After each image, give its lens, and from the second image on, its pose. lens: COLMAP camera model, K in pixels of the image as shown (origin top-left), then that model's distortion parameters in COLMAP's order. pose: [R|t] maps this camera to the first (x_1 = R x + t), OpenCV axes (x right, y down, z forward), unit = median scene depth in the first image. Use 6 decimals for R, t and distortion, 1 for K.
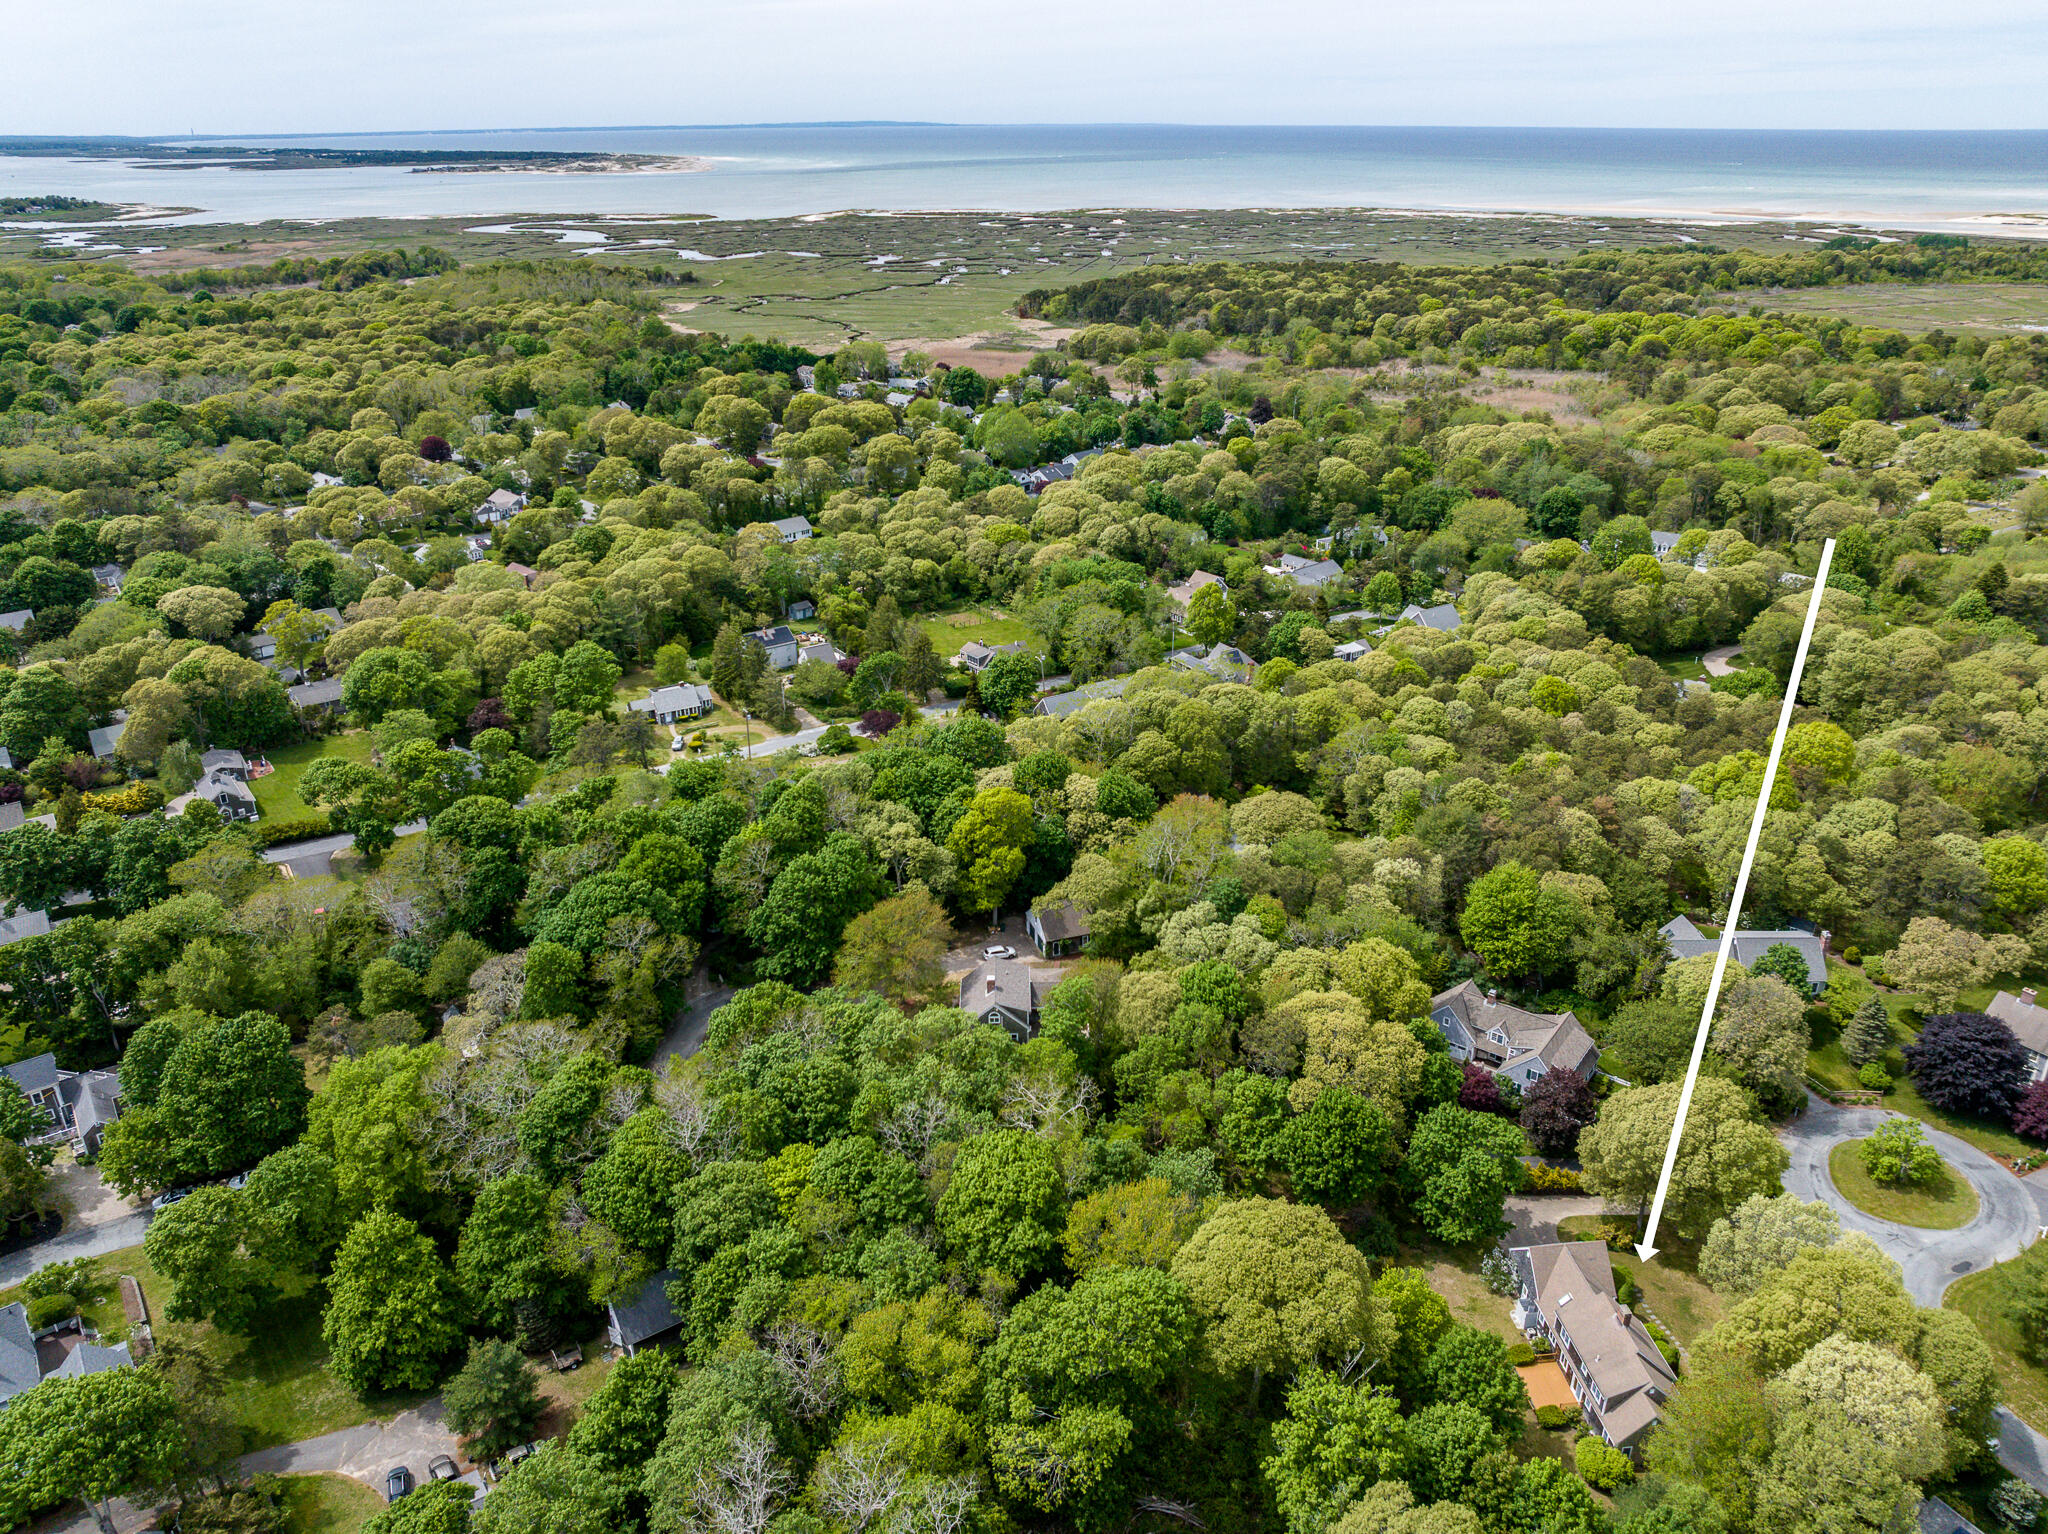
lens RADIAL K [[1422.9, 0, 1032.7], [0, 1422.9, 768.9], [0, 0, 1]] dist [-0.064681, 0.031028]
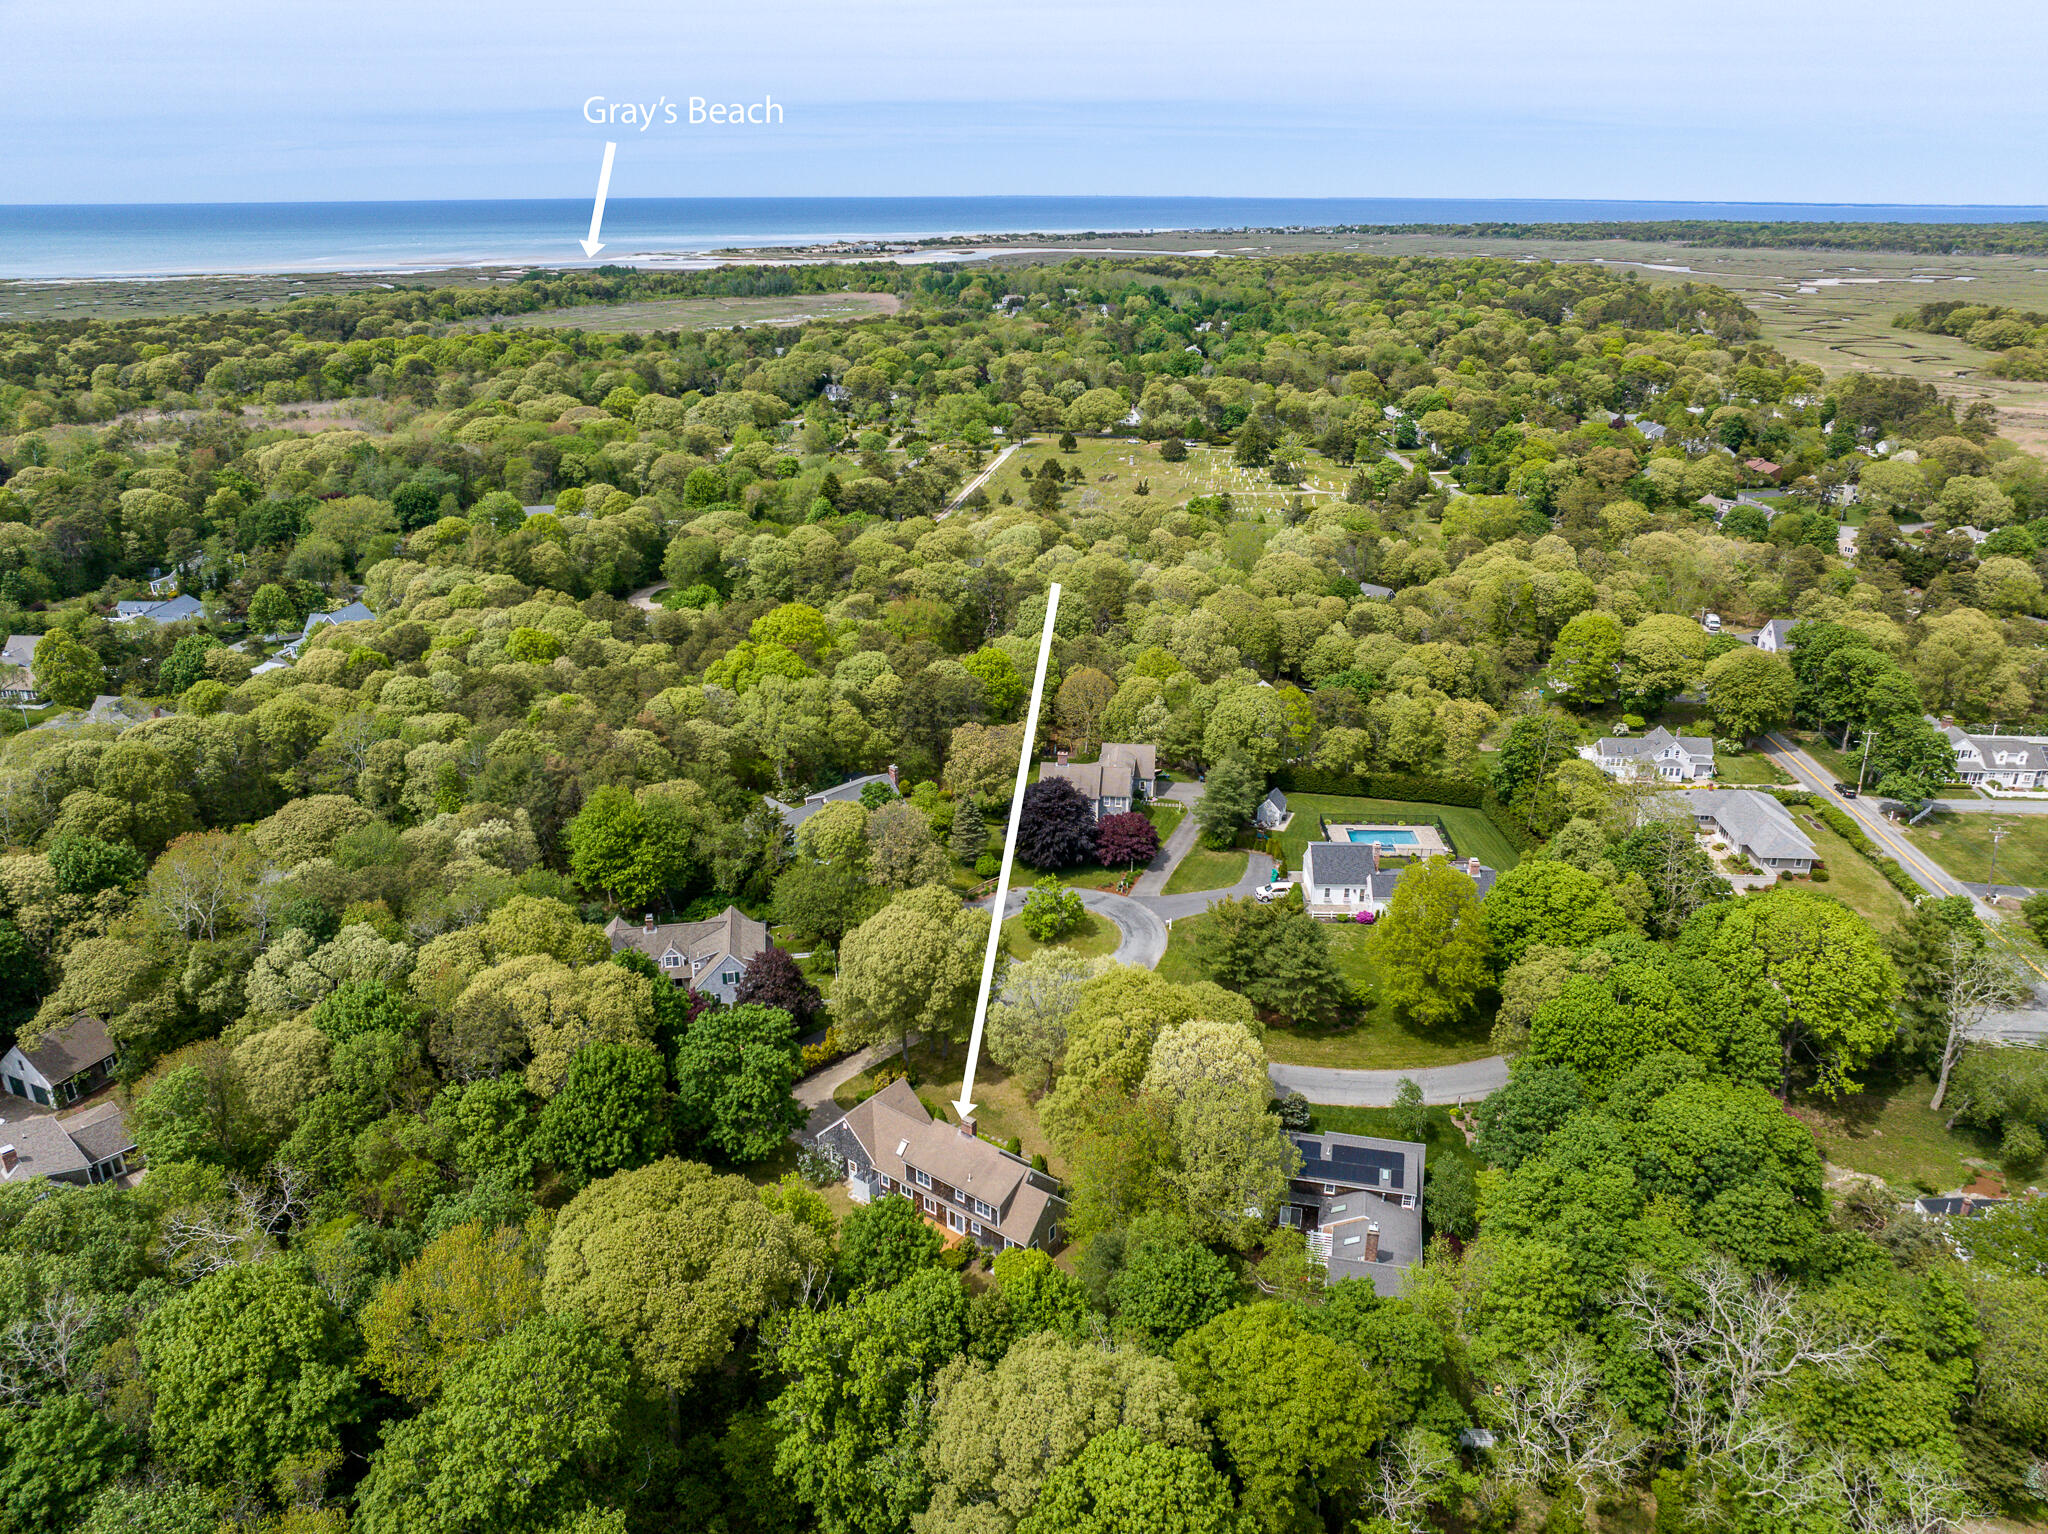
lens RADIAL K [[1422.9, 0, 1032.7], [0, 1422.9, 768.9], [0, 0, 1]] dist [-0.064681, 0.031028]
pose [[0.673379, -0.271253, 0.687737, -0.067009], [0.295851, 0.951394, 0.085568, 0.040751], [-0.677519, 0.145848, 0.720900, 0.108182]]
